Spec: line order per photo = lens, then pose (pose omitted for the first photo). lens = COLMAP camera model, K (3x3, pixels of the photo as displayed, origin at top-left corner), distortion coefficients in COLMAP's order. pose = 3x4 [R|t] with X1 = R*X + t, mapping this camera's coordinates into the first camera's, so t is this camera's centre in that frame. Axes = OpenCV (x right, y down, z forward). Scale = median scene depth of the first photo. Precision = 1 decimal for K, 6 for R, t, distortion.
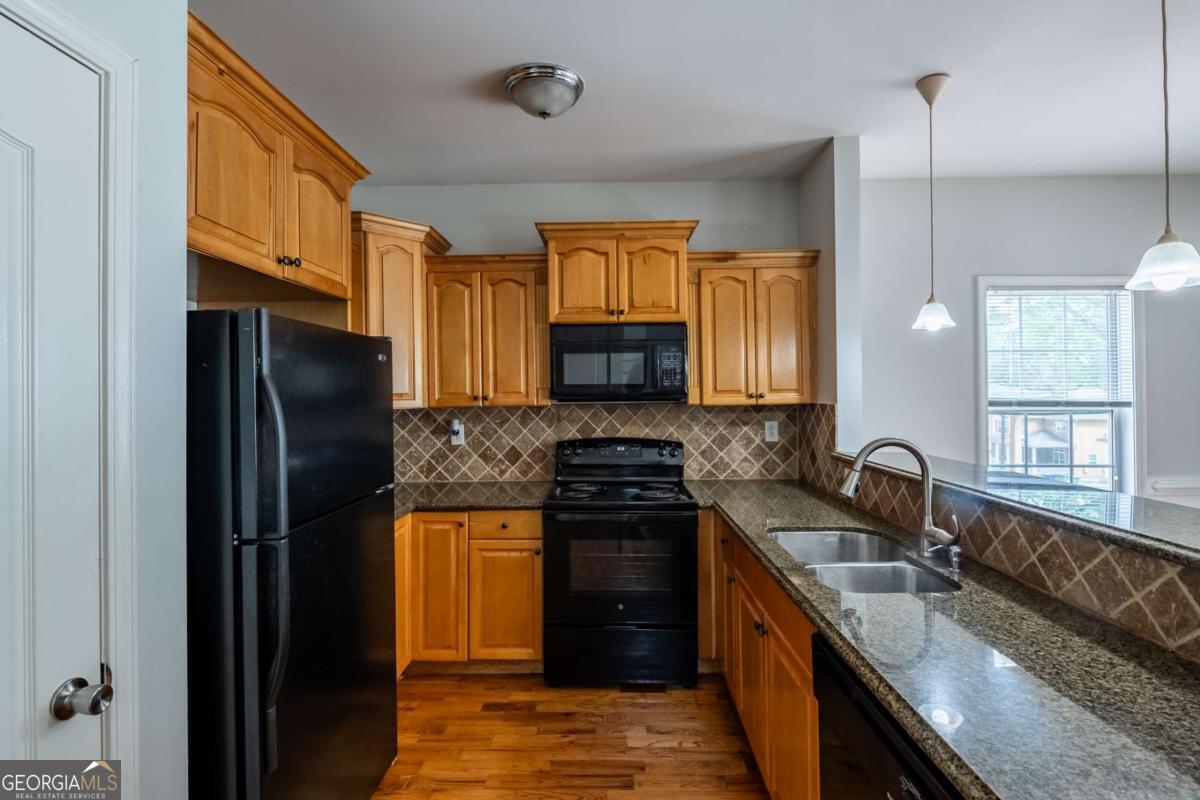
lens RADIAL K [[559.6, 0, 604.2], [0, 559.6, 395.8], [0, 0, 1]] dist [-0.000701, -0.000182]
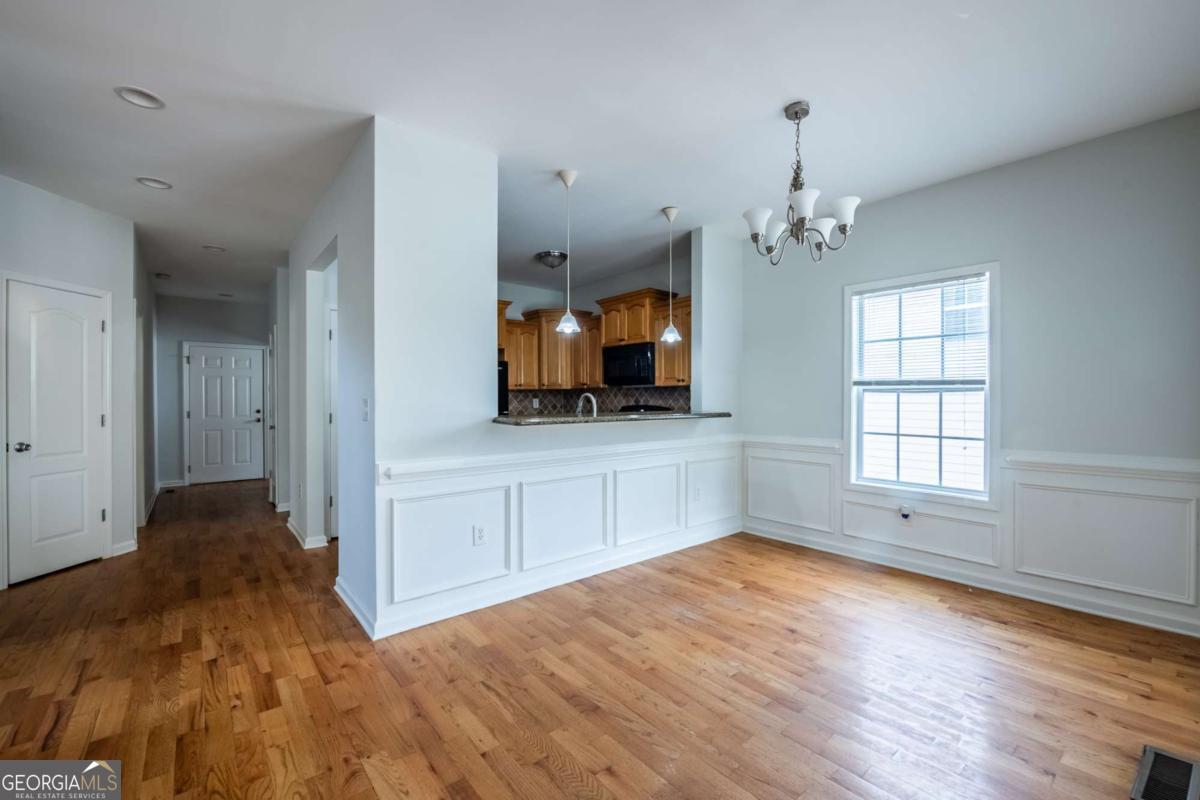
lens RADIAL K [[493.5, 0, 601.7], [0, 493.5, 403.5], [0, 0, 1]] dist [-0.011223, -0.000153]
pose [[0.652562, 0.013702, -0.757611, 1.163759], [-0.009006, 0.999906, 0.010327, 0.053311], [0.757682, 0.000084, 0.652624, -0.181235]]
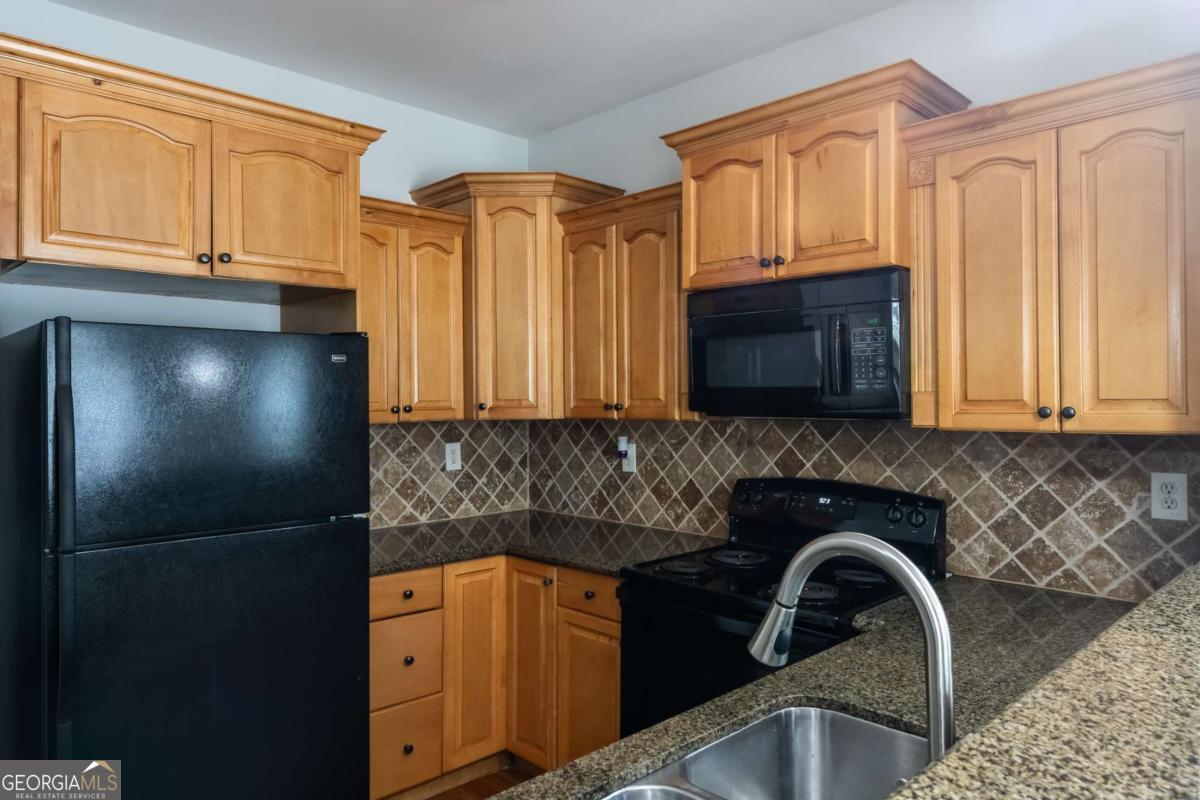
lens RADIAL K [[792.6, 0, 593.7], [0, 792.6, 402.3], [0, 0, 1]] dist [0.004564, 0.001319]
pose [[0.711232, 0.013828, -0.702821, 0.412085], [-0.007593, 0.999899, 0.011989, -0.012197], [0.702916, -0.003191, 0.711265, 0.260687]]
